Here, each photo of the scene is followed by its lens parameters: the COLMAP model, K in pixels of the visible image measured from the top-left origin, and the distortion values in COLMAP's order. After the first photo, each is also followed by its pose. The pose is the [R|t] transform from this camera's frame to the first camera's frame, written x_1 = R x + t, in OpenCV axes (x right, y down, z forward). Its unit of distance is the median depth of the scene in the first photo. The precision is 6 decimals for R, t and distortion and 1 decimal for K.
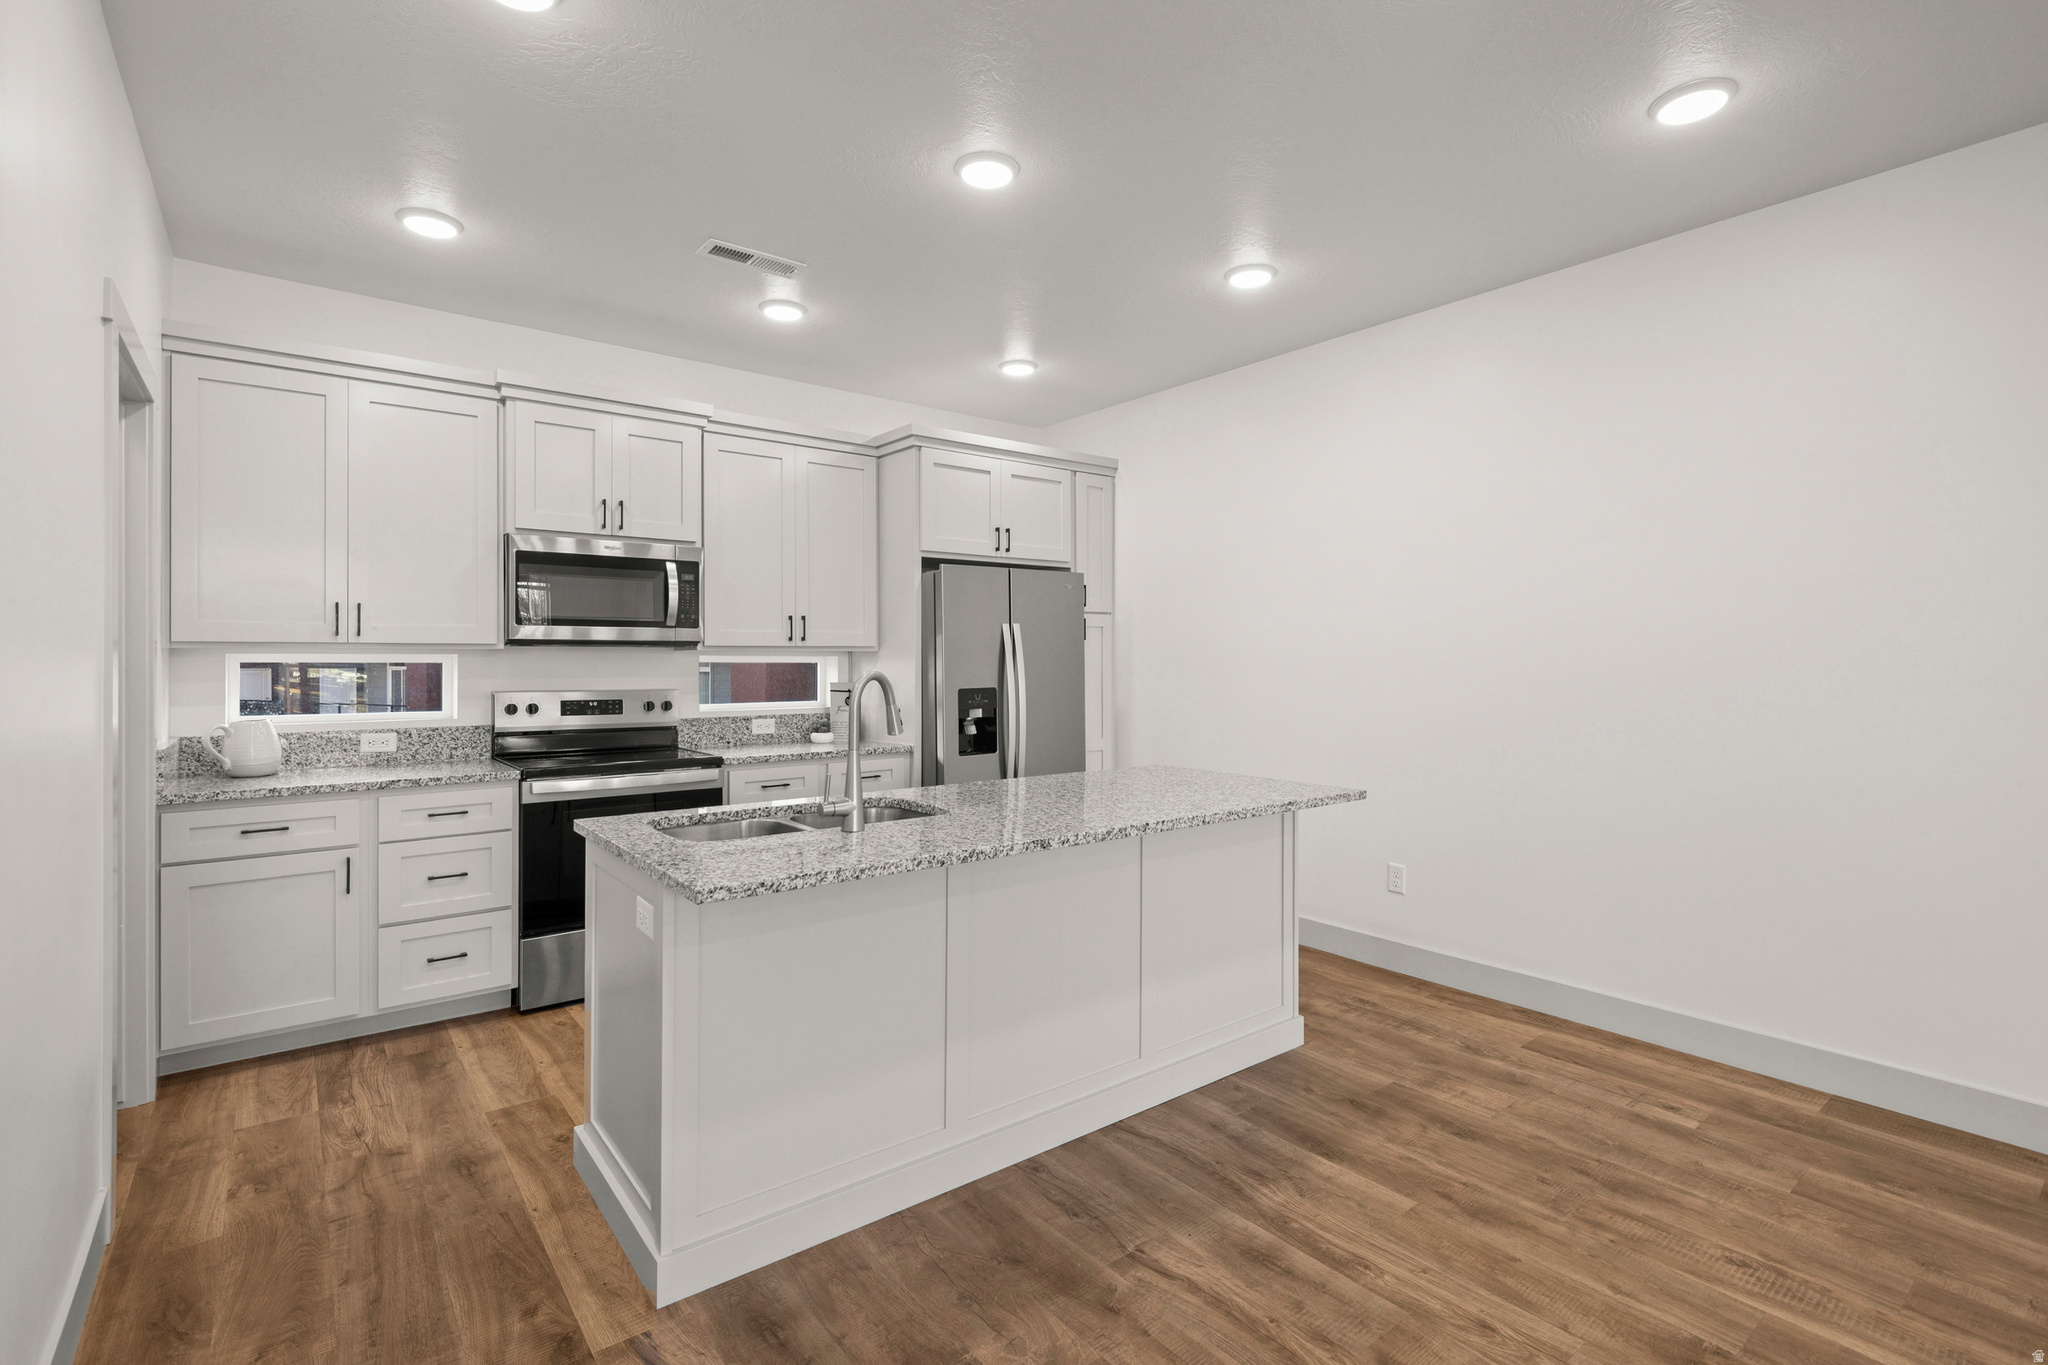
lens RADIAL K [[946.1, 0, 1029.8], [0, 946.1, 654.8], [0, 0, 1]] dist [-0.000355, -0.000348]
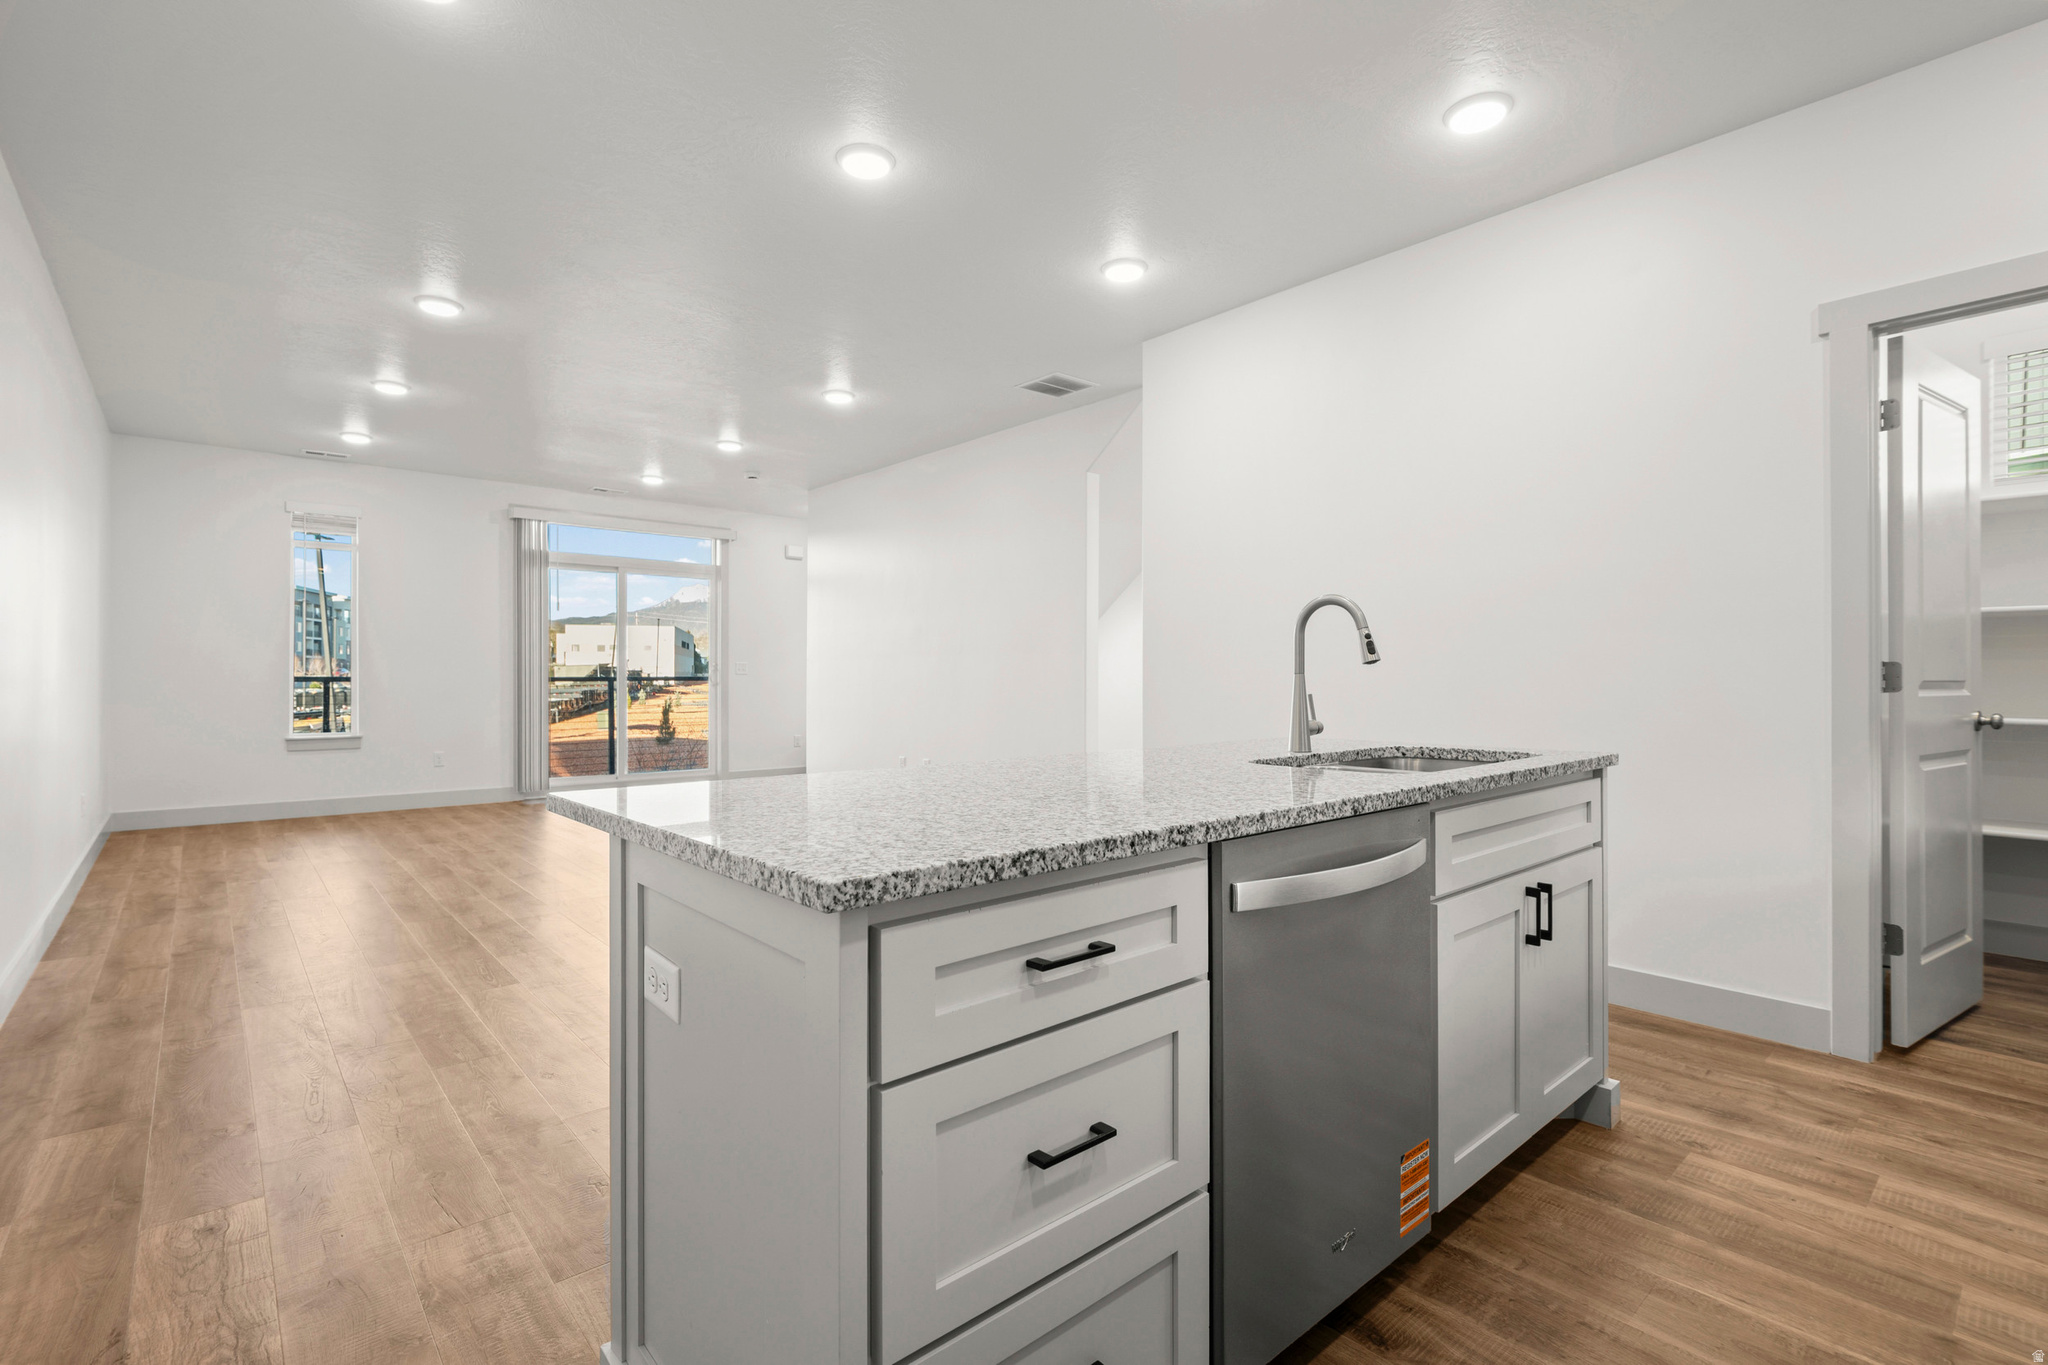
lens RADIAL K [[938.0, 0, 1016.0], [0, 938.0, 683.8], [0, 0, 1]] dist [-0.000178, -0.001093]
pose [[-0.999055, -0.000915, -0.043459, 0.100518], [-0.000937, 0.999999, 0.000496, 0.067176], [0.043458, 0.000537, -0.999055, 1.216025]]
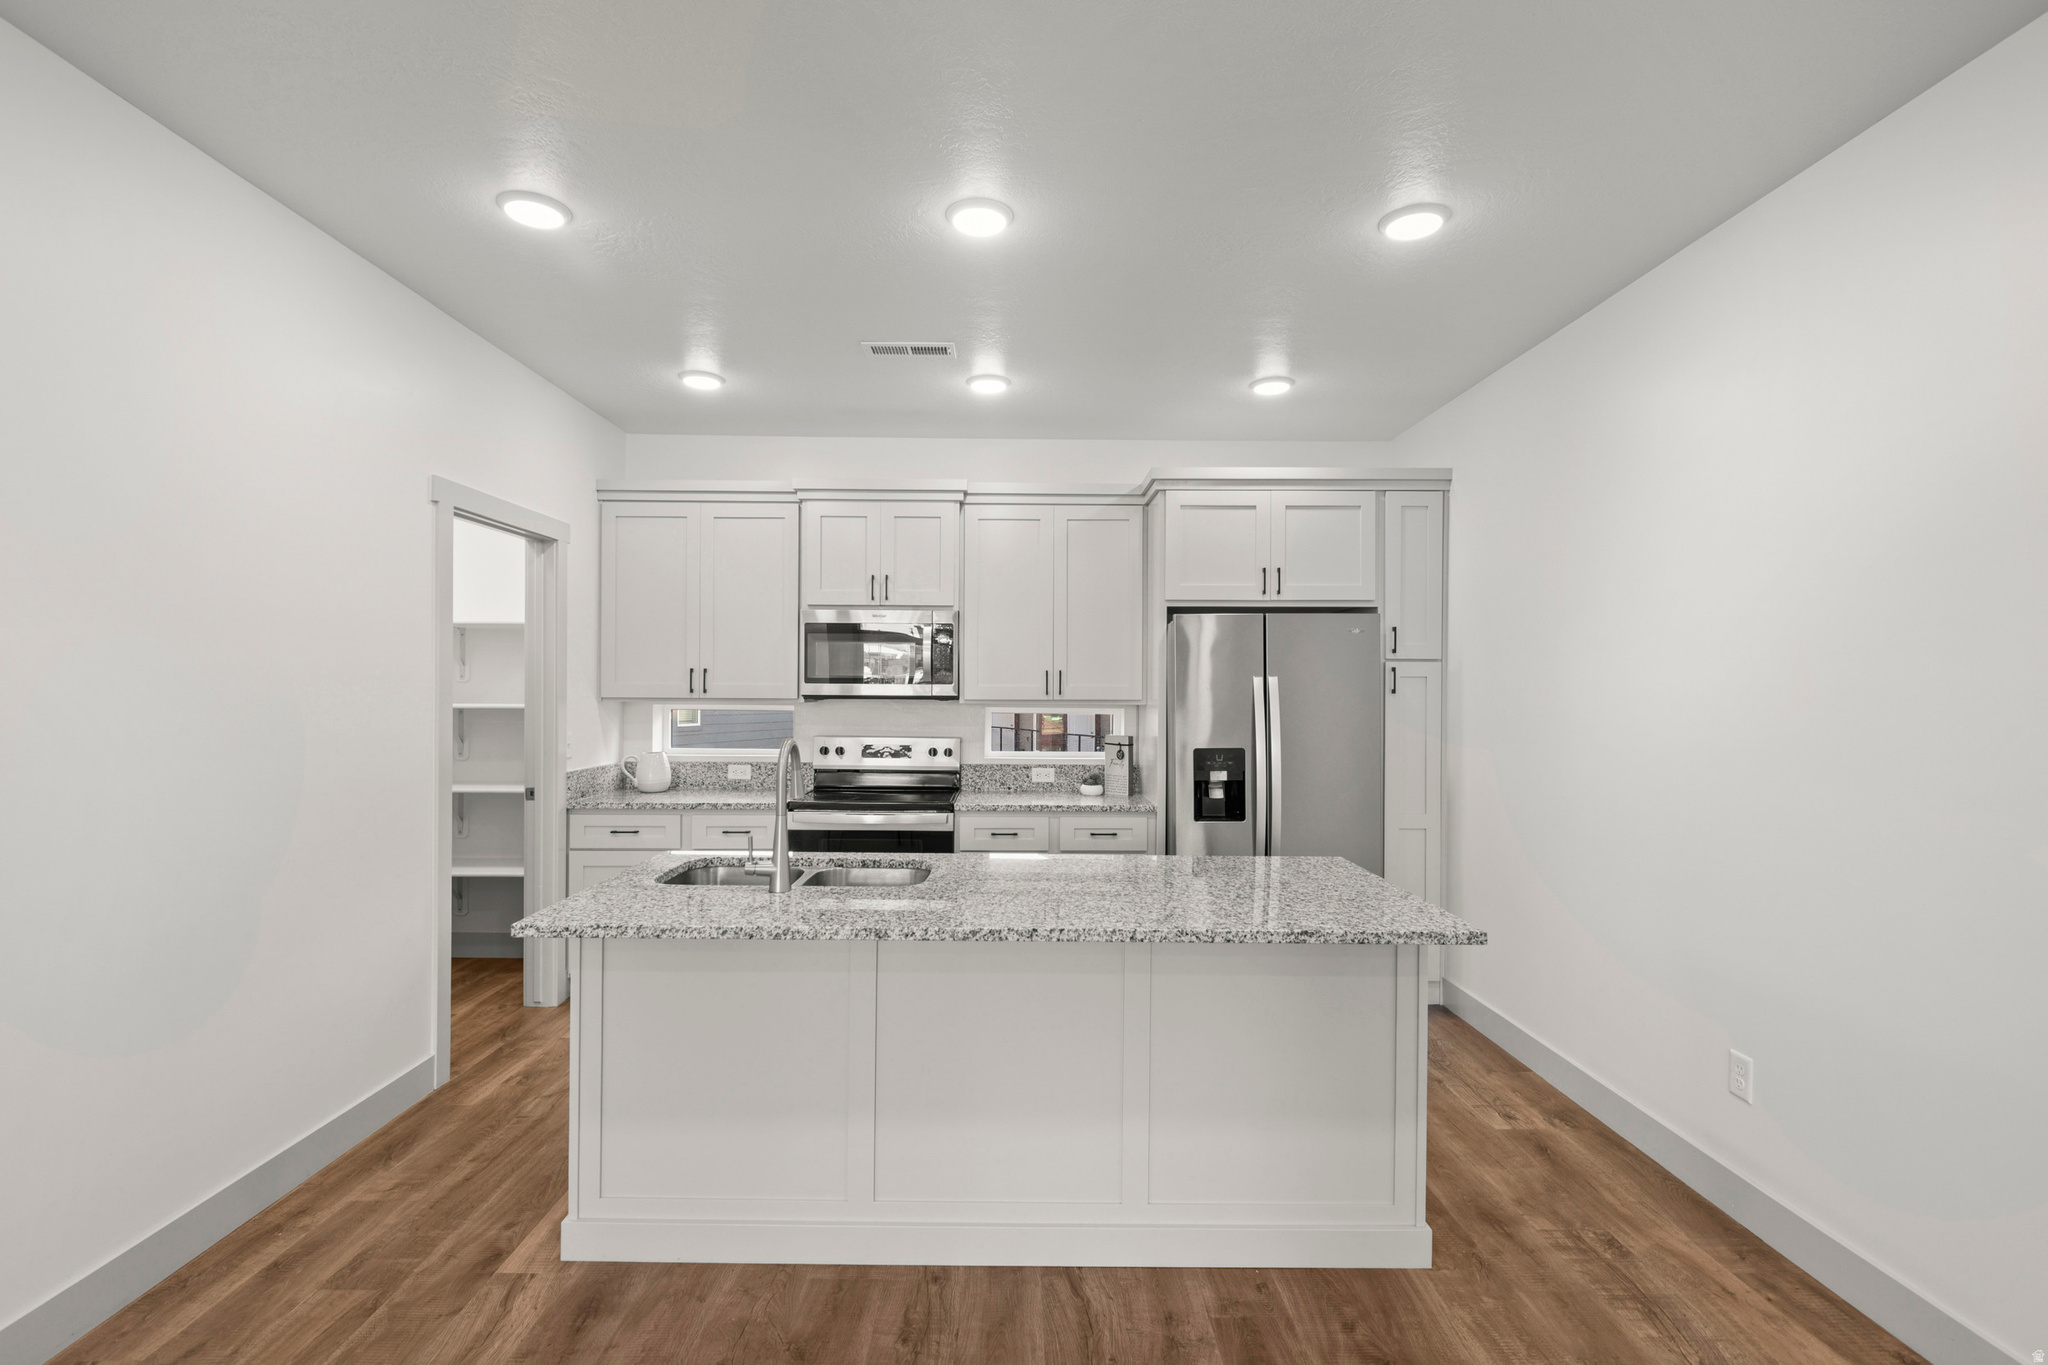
lens RADIAL K [[938.0, 0, 1016.0], [0, 938.0, 683.8], [0, 0, 1]] dist [-0.000178, -0.001093]
pose [[0.787025, 0.001626, -0.616919, 0.408414], [-0.003586, 0.999992, -0.001939, -0.028317], [0.616910, 0.003738, 0.787025, 0.200841]]
